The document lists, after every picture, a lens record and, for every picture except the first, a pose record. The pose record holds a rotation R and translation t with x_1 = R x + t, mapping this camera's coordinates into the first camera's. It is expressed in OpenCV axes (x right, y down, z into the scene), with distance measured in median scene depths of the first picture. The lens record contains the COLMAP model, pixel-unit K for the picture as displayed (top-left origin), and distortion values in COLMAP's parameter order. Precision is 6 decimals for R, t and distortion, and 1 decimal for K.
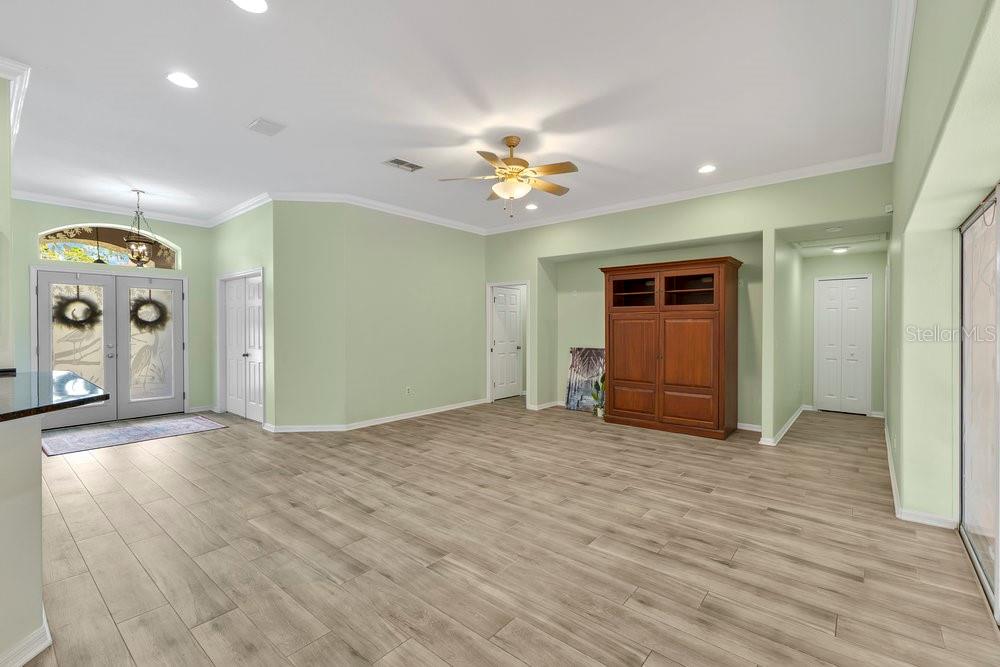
lens RADIAL K [[440.2, 0, 500.6], [0, 440.2, 328.9], [0, 0, 1]] dist [0.007837, -0.000149]
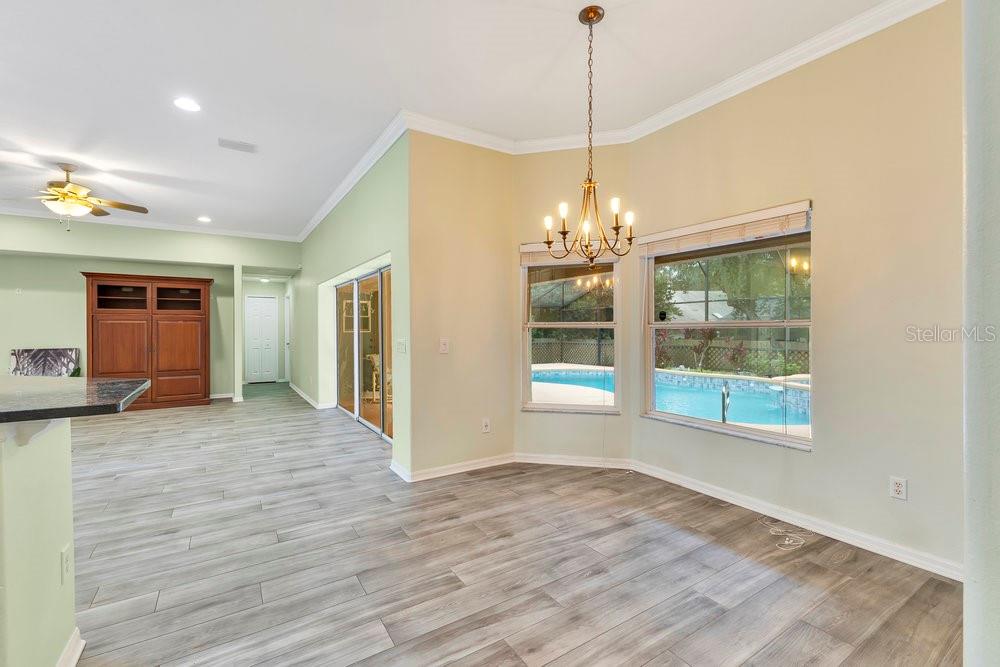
lens RADIAL K [[433.2, 0, 500.0], [0, 433.2, 330.5], [0, 0, 1]] dist [0.007360, -0.000758]
pose [[0.300242, -0.002127, 0.953861, -0.537585], [0.010187, 0.999948, -0.000977, 0.018639], [-0.953809, 0.010011, 0.300248, -0.323528]]
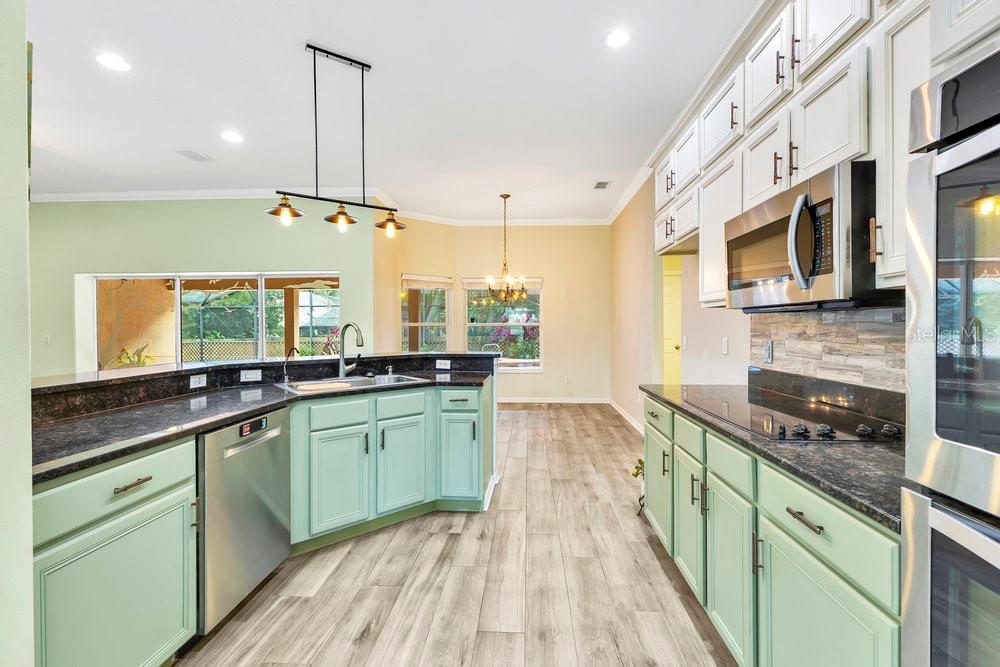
lens RADIAL K [[457.0, 0, 500.0], [0, 457.0, 333.5], [0, 0, 1]] dist [0.002120, 0.000019]
pose [[-0.594456, -0.010615, 0.804058, -0.966308], [0.006473, 0.999817, 0.017984, 0.013541], [-0.804102, 0.015895, -0.594278, 0.385886]]
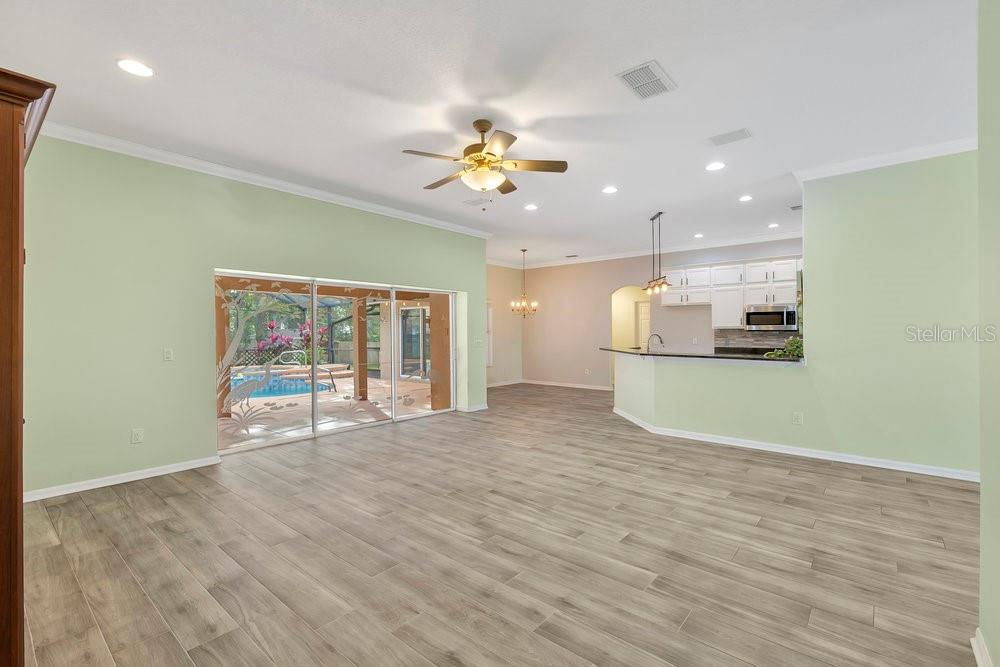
lens RADIAL K [[440.2, 0, 500.6], [0, 440.2, 328.9], [0, 0, 1]] dist [0.007837, -0.000149]
pose [[-0.999946, 0.002543, 0.010114, -0.007691], [0.002501, 0.999988, -0.004214, 0.003366], [-0.010124, -0.004189, -0.999940, 1.373926]]
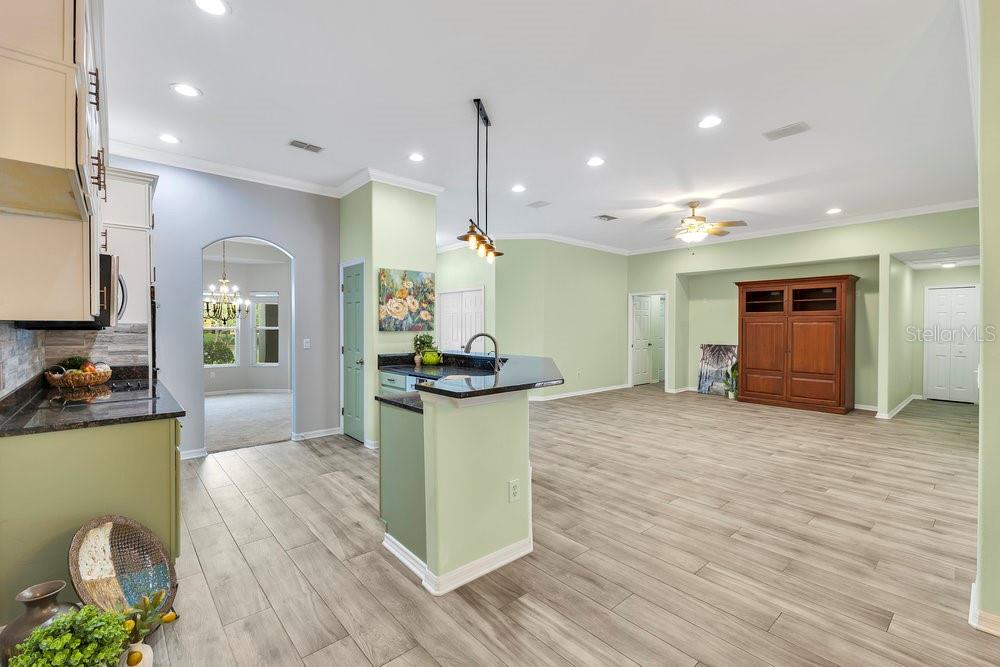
lens RADIAL K [[433.2, 0, 500.0], [0, 433.2, 330.5], [0, 0, 1]] dist [0.007360, -0.000758]
pose [[0.987854, 0.003663, -0.155341, -0.285964], [-0.003345, 0.999992, 0.002307, 0.002903], [0.155348, -0.001759, 0.987858, -0.408168]]
